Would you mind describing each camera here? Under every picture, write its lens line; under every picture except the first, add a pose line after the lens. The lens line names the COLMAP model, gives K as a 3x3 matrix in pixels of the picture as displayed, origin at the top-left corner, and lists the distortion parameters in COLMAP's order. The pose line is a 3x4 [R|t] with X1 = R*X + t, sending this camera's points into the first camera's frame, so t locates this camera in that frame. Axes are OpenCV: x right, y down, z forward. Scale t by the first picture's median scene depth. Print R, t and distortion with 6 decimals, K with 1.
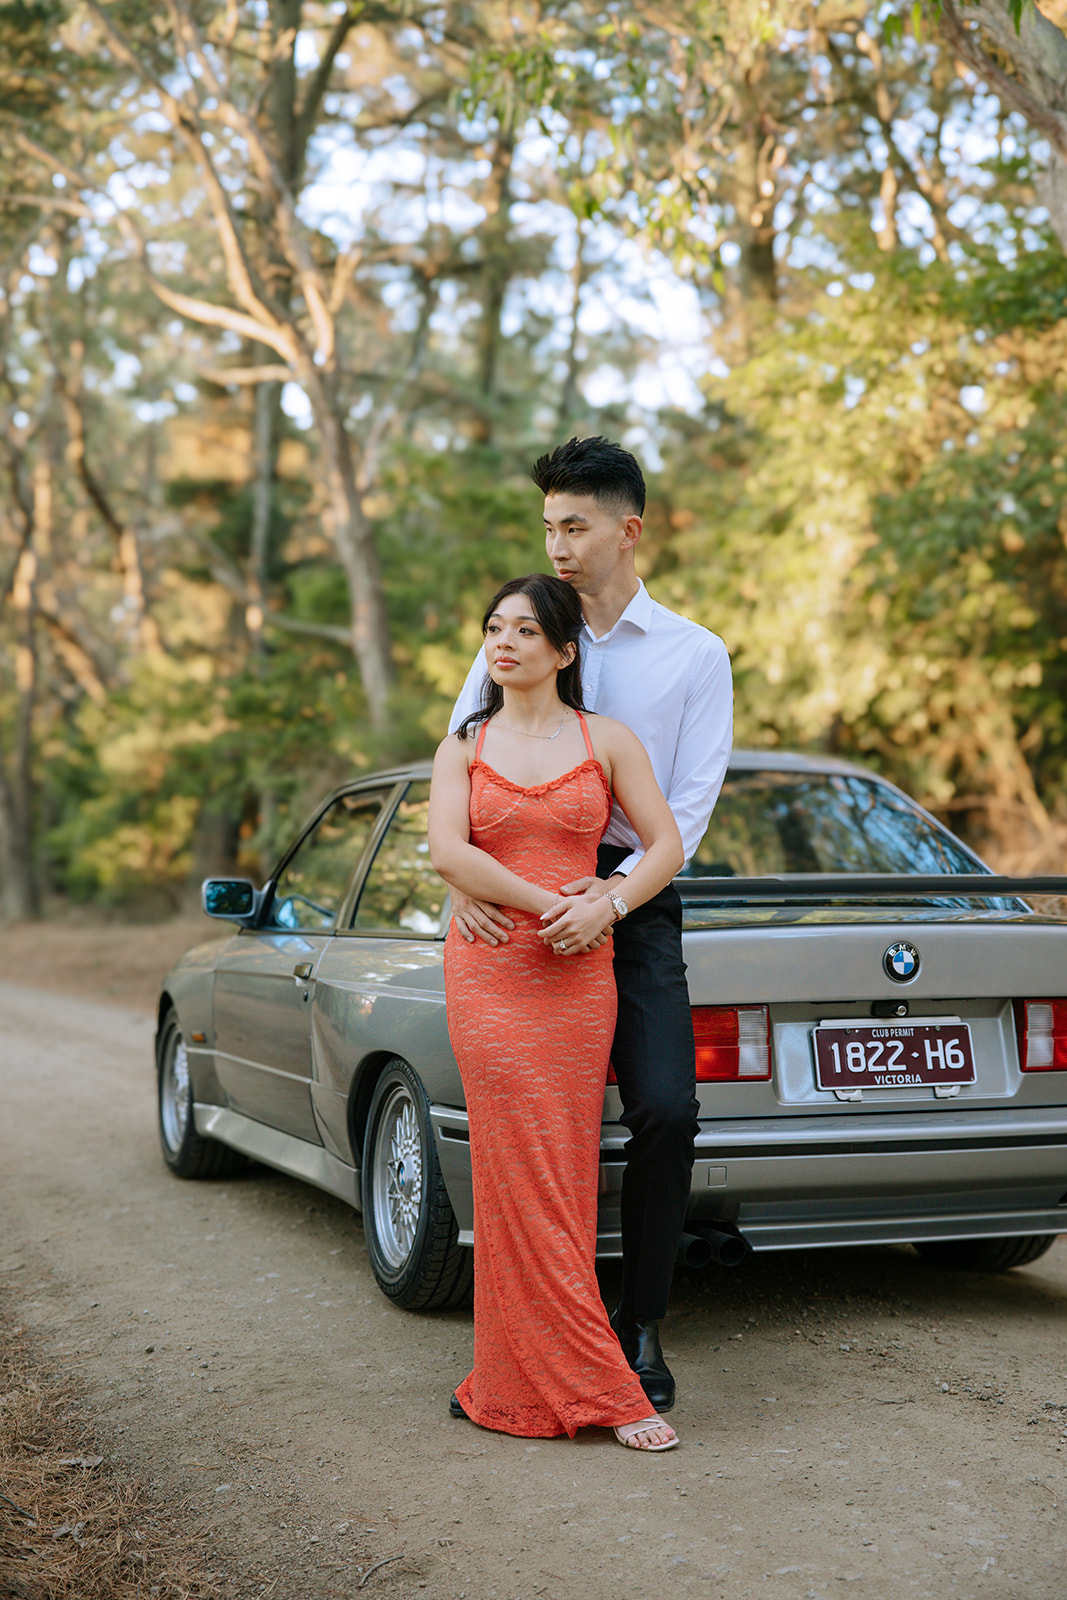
lens RADIAL K [[2368.5, 0, 533.9], [0, 2368.5, 799.8], [0, 0, 1]] dist [0.007777, 0.000000]
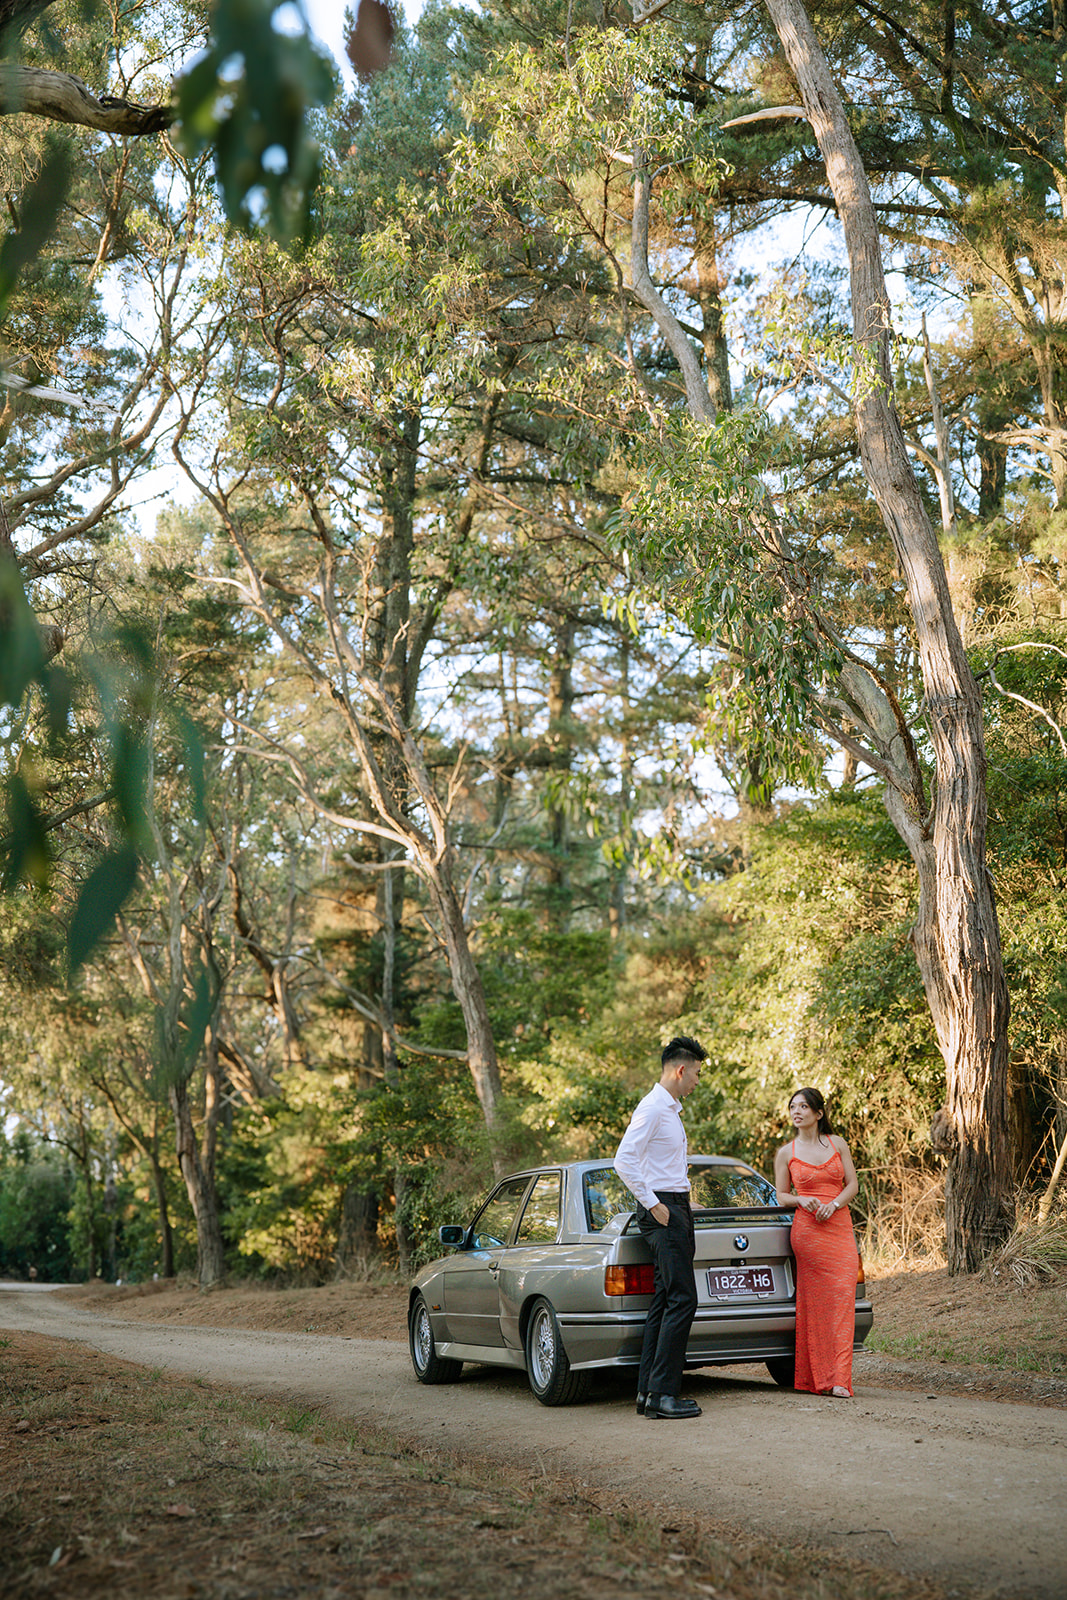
lens RADIAL K [[2162.9, 0, 529.5], [0, 2162.9, 797.9], [0, 0, 1]] dist [0.112788, 0.000000]
pose [[0.998367, -0.047541, -0.031687, 0.006146], [0.041466, 0.984473, -0.170570, -0.002747], [0.039304, 0.168977, 0.984836, -0.317280]]
